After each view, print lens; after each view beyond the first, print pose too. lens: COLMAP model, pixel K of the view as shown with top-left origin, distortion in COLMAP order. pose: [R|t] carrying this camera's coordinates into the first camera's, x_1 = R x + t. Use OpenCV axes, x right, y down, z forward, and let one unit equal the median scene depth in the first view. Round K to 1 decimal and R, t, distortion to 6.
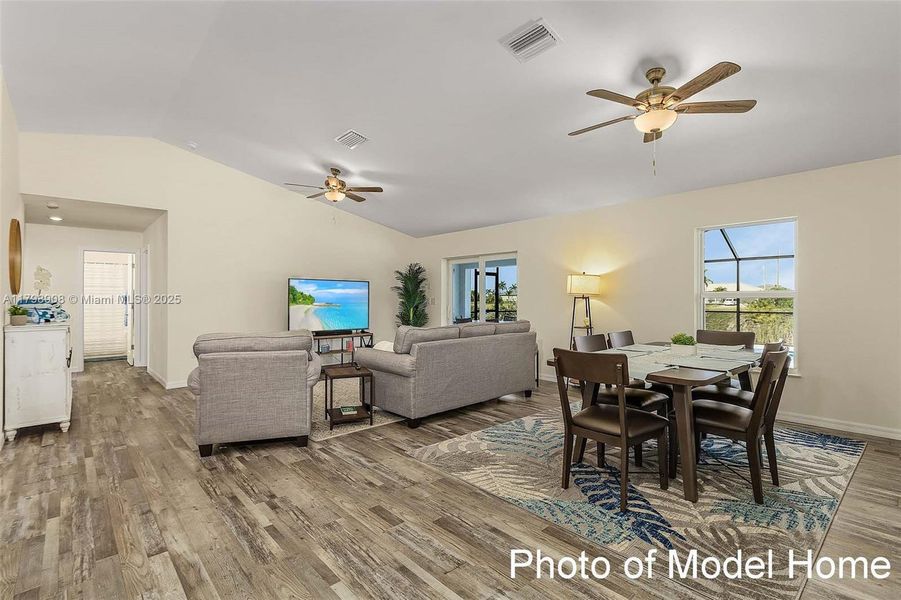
lens RADIAL K [[379.6, 0, 444.9], [0, 379.6, 297.3], [0, 0, 1]] dist [0.000310, -0.000059]
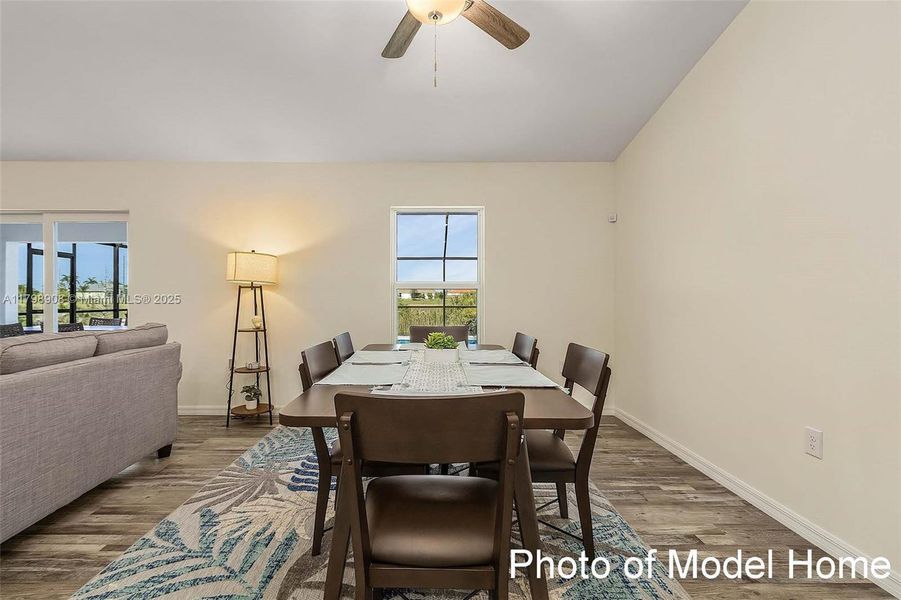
lens RADIAL K [[442.9, 0, 450.5], [0, 442.9, 300.0], [0, 0, 1]] dist [0.001012, 0.000089]
pose [[0.667348, -0.003486, 0.744738, 0.011561], [-0.009577, 0.999866, 0.013262, 0.013839], [-0.744684, -0.015983, 0.667225, 0.274068]]
